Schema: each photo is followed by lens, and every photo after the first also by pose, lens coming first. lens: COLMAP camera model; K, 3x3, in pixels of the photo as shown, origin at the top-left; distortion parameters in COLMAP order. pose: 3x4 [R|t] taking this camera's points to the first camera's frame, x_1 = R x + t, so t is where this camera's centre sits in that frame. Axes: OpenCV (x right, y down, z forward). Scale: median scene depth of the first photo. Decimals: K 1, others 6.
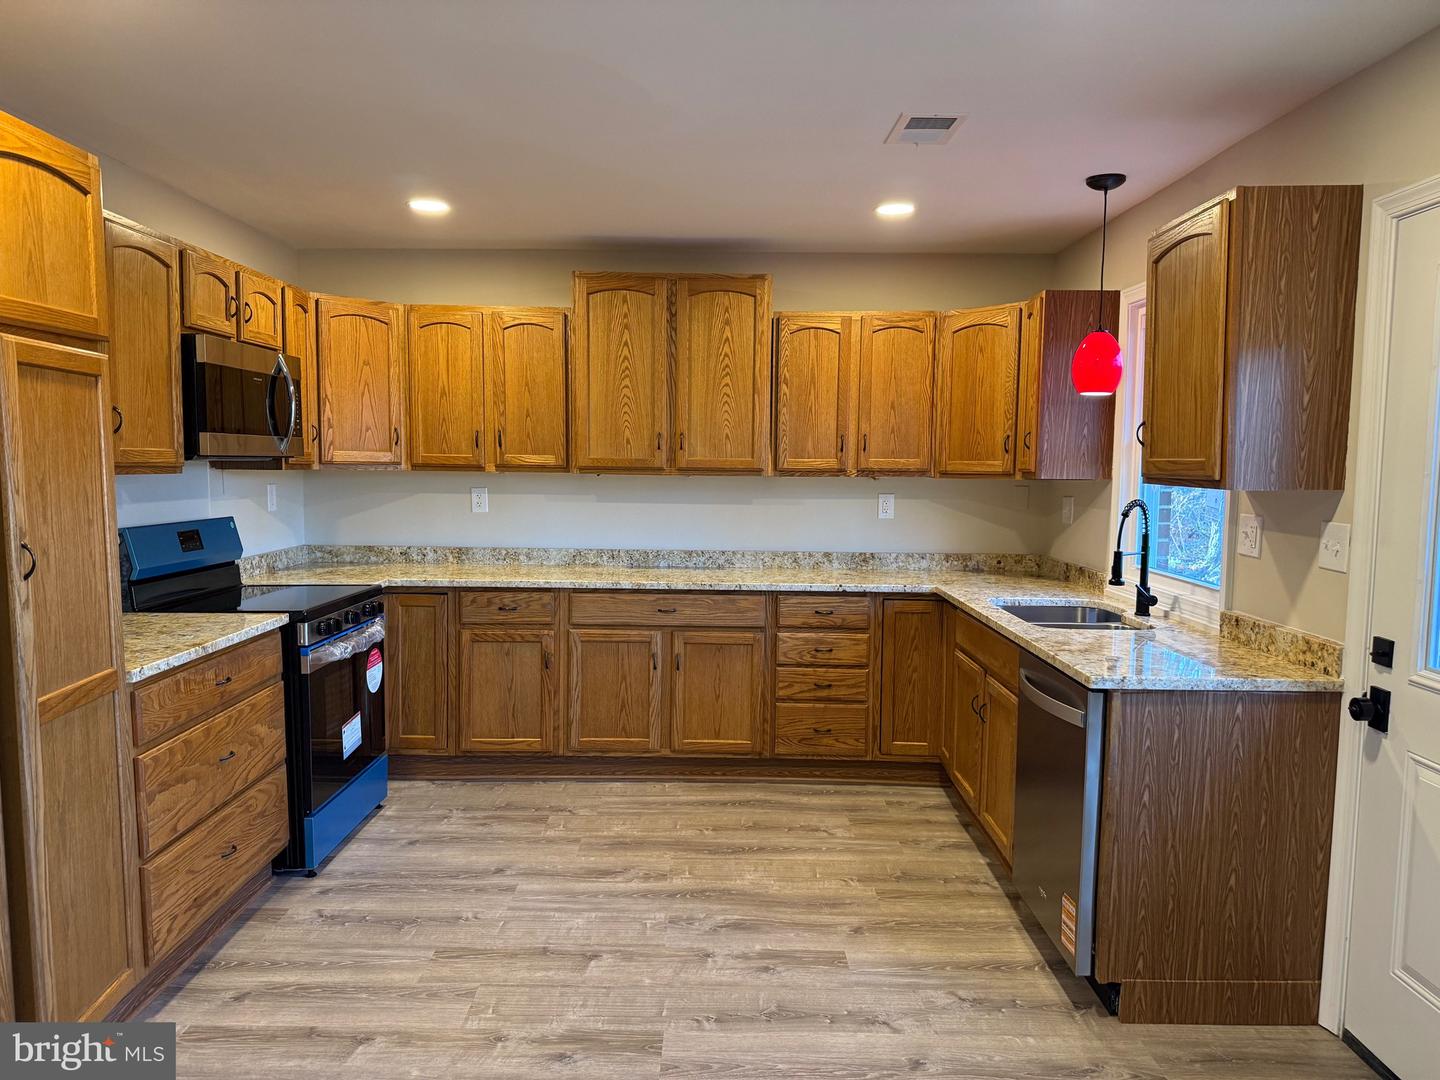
lens RADIAL K [[1014.4, 0, 720.0], [0, 1014.4, 540.0], [0, 0, 1]] dist [0.061016, -0.078048]
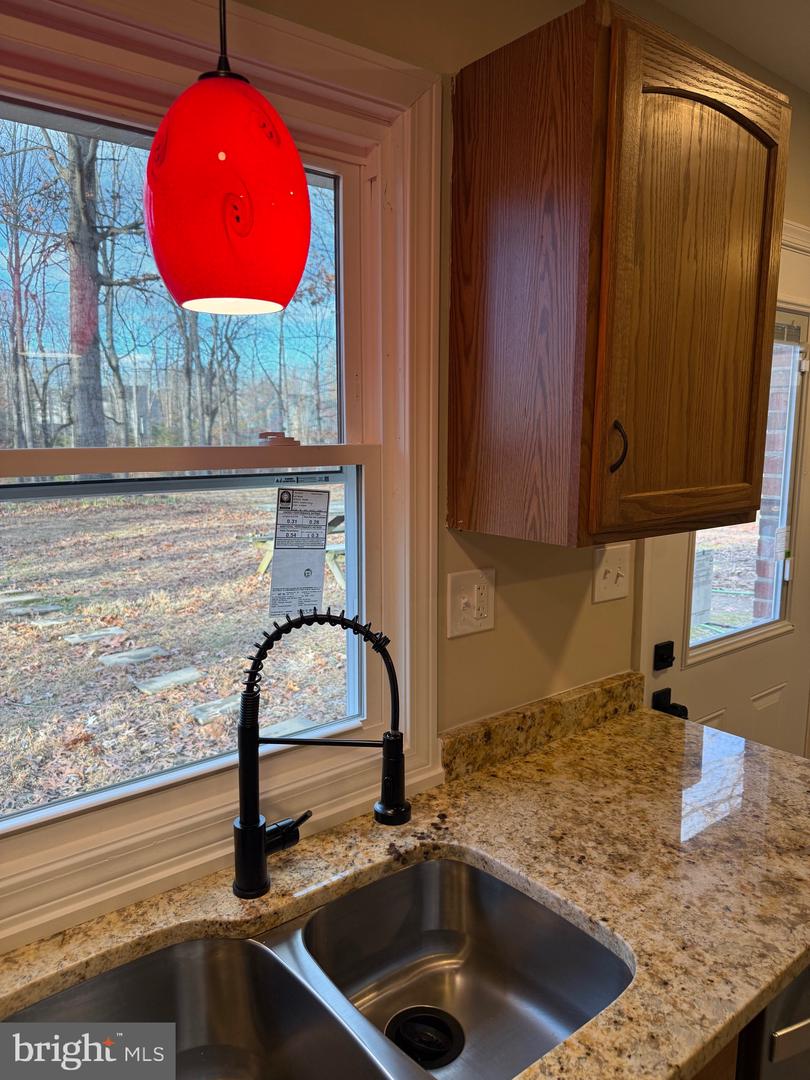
lens RADIAL K [[760.8, 0, 409.2], [0, 760.8, 537.2], [0, 0, 1]] dist [0.061016, -0.078048]
pose [[-0.639935, -0.122878, 0.758541, 0.169504], [0.052023, 0.977939, 0.202307, -0.124748], [-0.766666, 0.168925, -0.619425, 1.167735]]
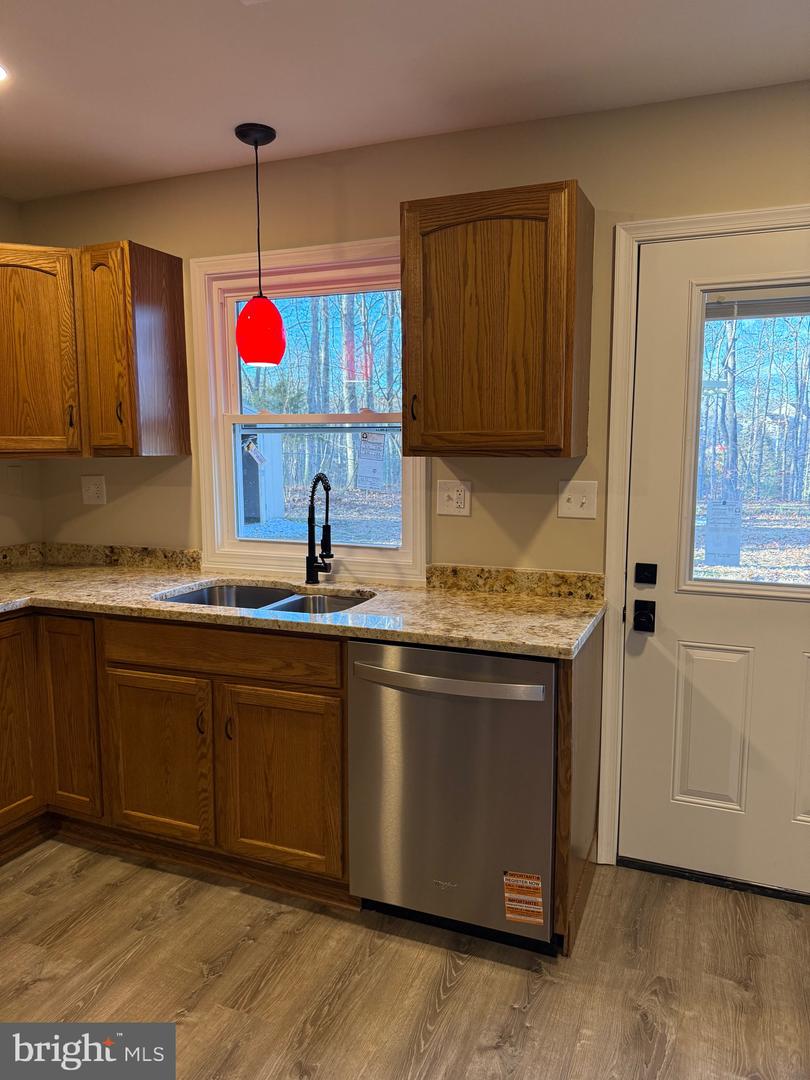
lens RADIAL K [[760.8, 0, 409.2], [0, 760.8, 537.2], [0, 0, 1]] dist [0.061016, -0.078048]
pose [[0.373142, -0.125845, 0.919200, -0.273089], [0.081938, 0.991356, 0.102462, -0.046924], [-0.924149, 0.037085, 0.380228, 0.638274]]
